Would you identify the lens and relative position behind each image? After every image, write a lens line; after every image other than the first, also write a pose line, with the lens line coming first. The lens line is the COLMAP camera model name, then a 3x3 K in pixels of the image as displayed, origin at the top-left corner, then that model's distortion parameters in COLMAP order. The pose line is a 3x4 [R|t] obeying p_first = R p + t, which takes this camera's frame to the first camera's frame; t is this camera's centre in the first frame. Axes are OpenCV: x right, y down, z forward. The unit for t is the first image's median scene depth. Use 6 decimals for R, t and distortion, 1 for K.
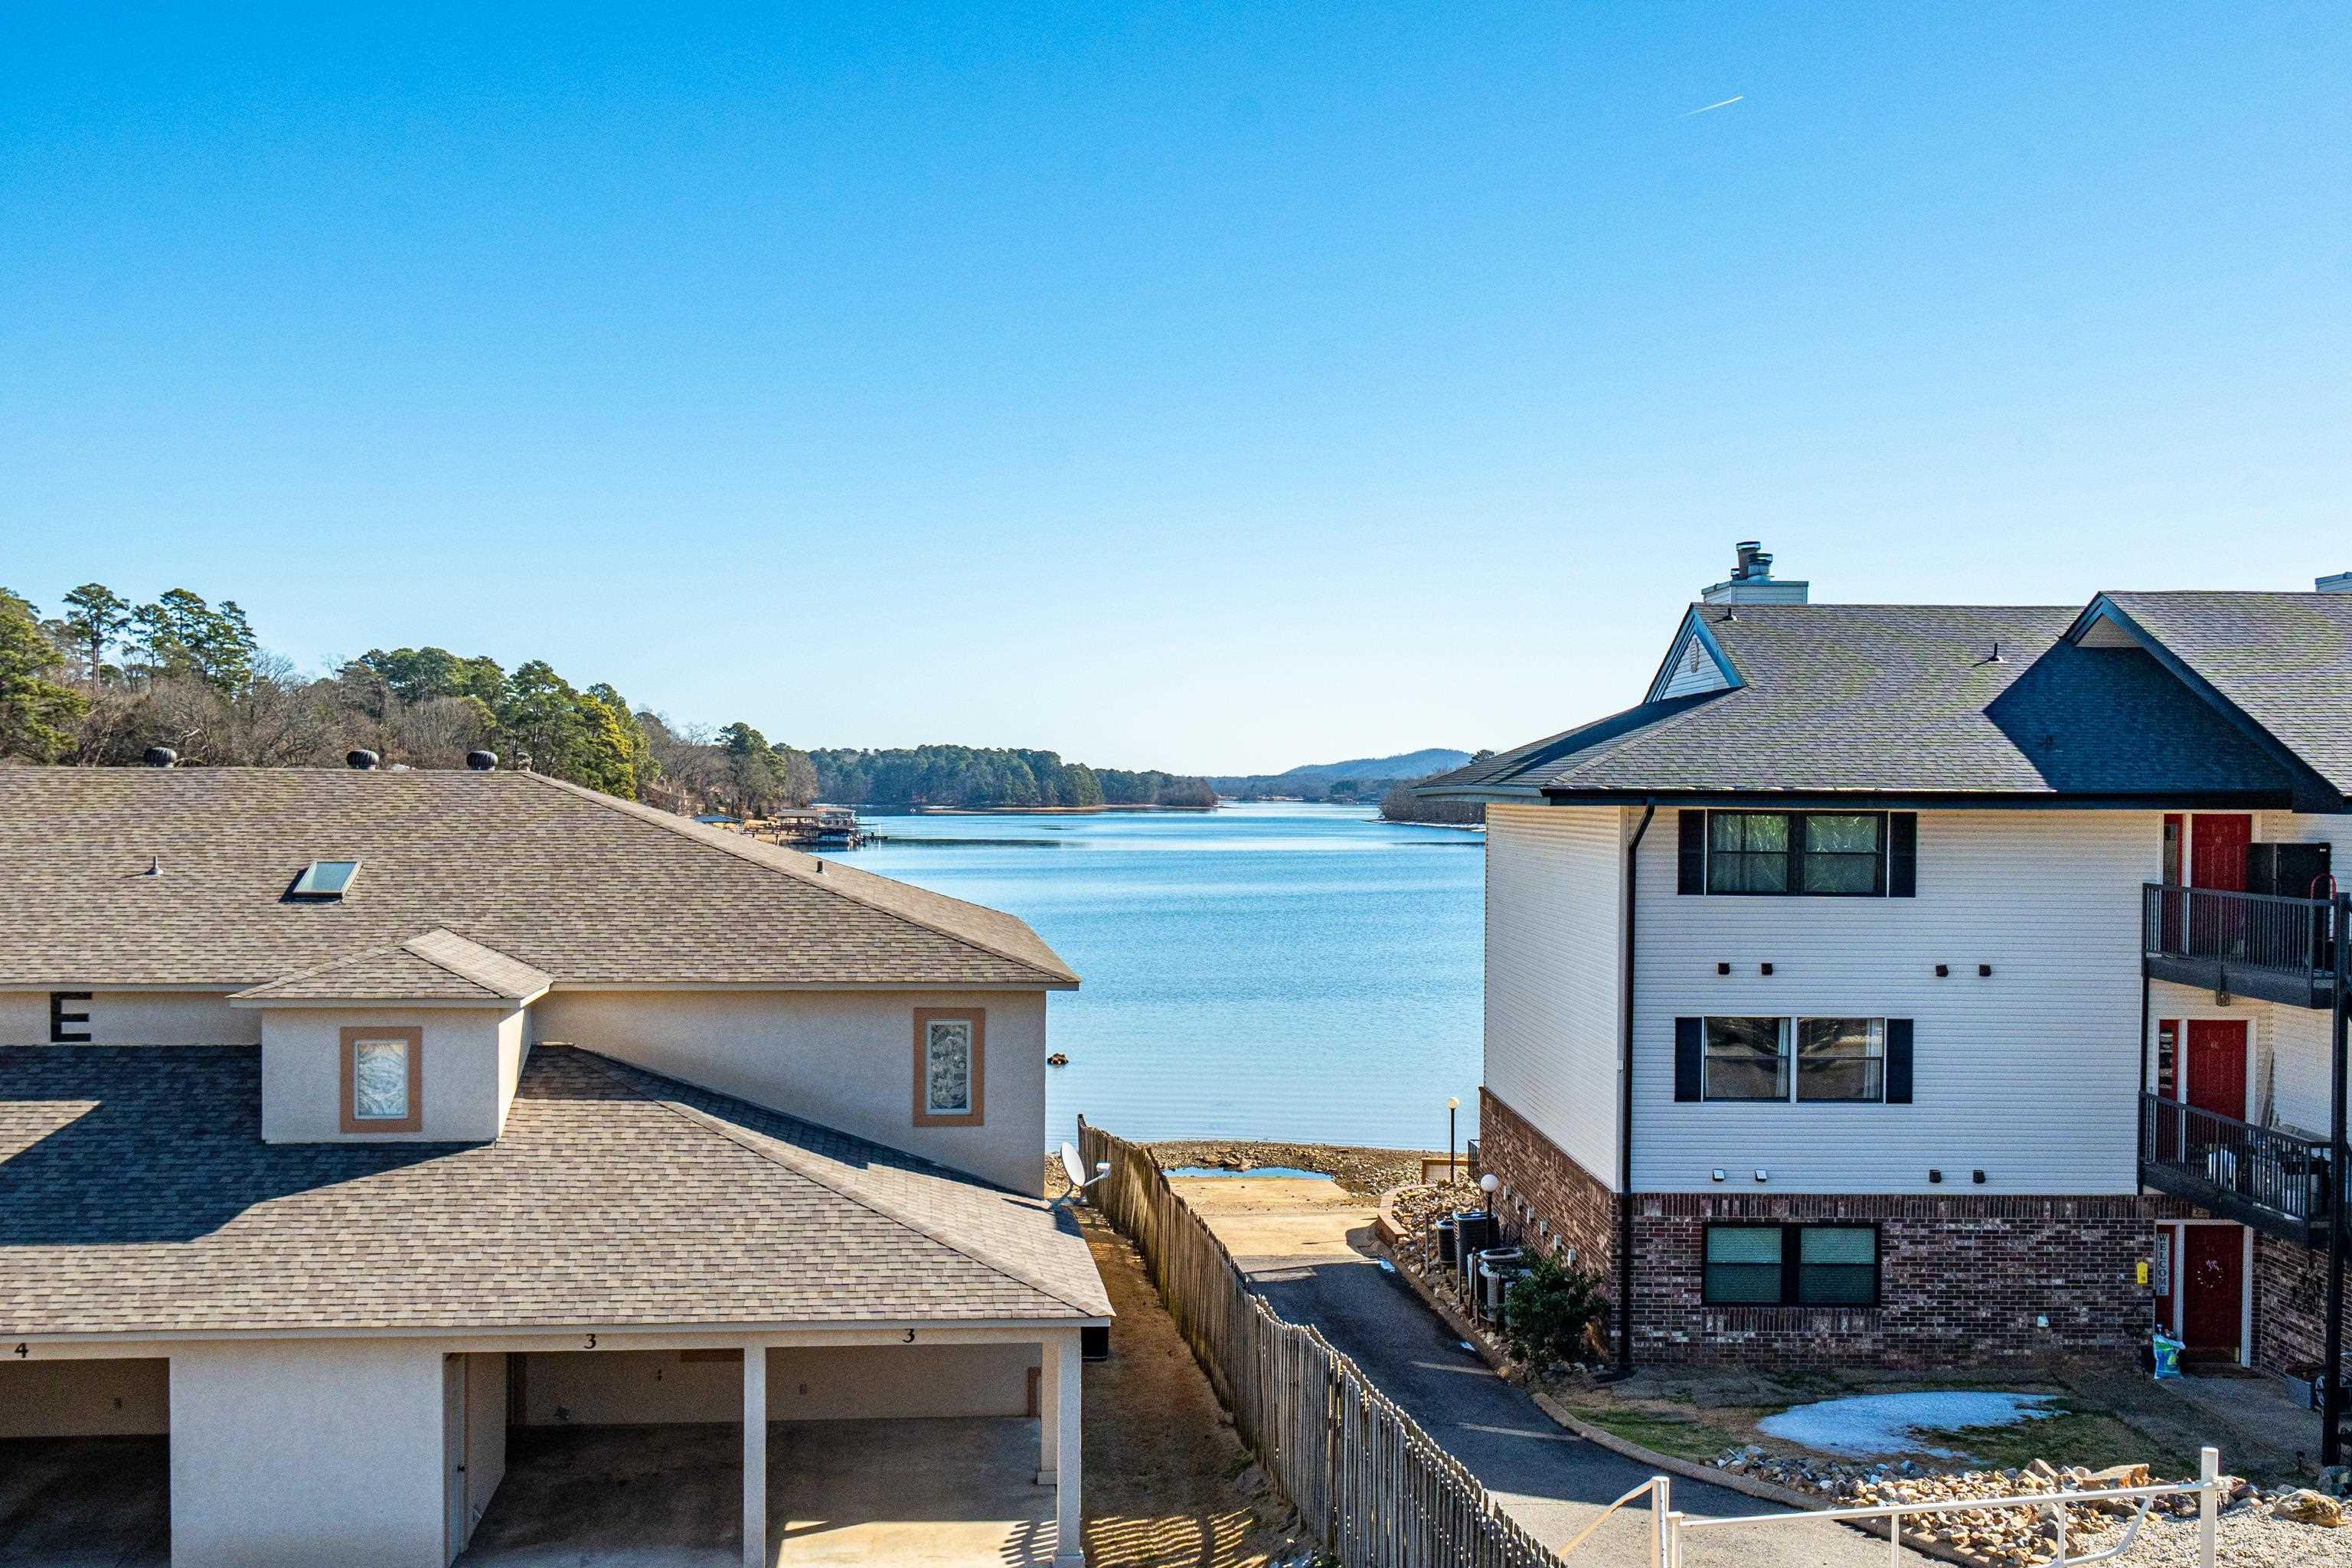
lens RADIAL K [[2452.6, 0, 1176.0], [0, 2452.6, 784.0], [0, 0, 1]] dist [-0.002906, -0.003615]
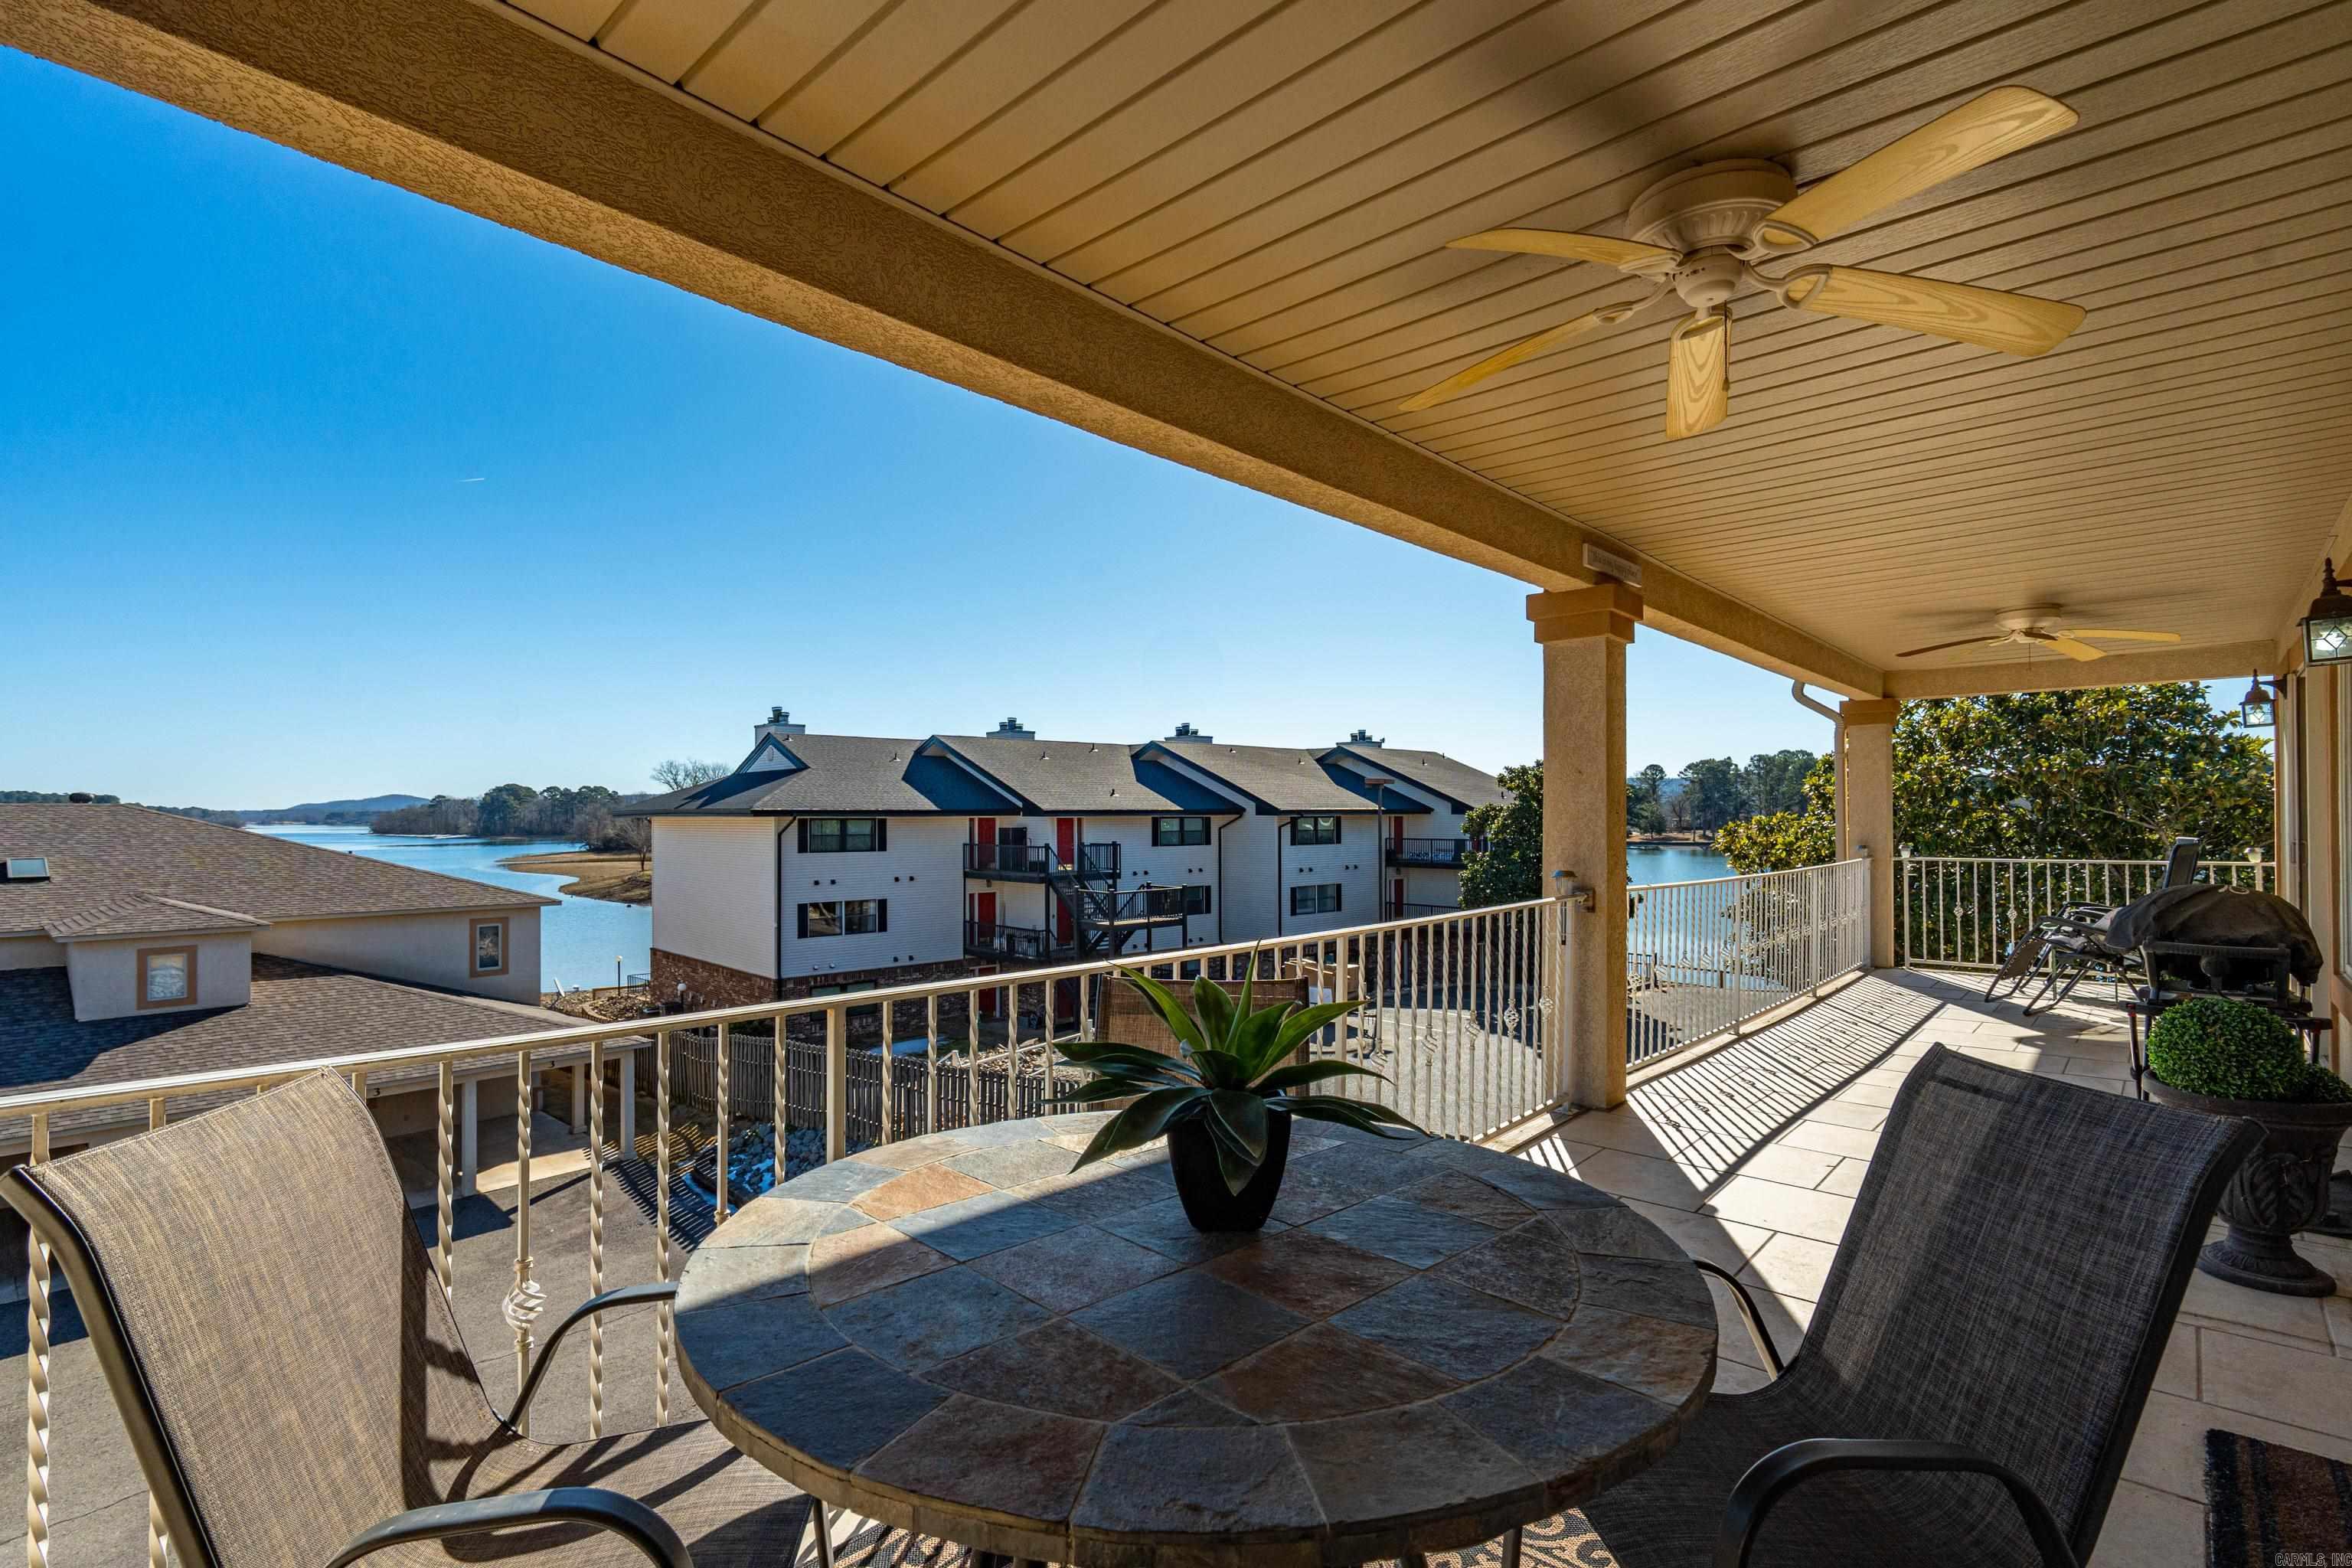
lens RADIAL K [[1091.2, 0, 1176.0], [0, 1091.2, 784.0], [0, 0, 1]] dist [-0.002287, 0.000054]
pose [[0.740493, 0.010200, 0.671987, -0.245294], [0.006680, 0.999724, -0.022536, 0.003299], [-0.672031, 0.021177, 0.740220, -0.055030]]
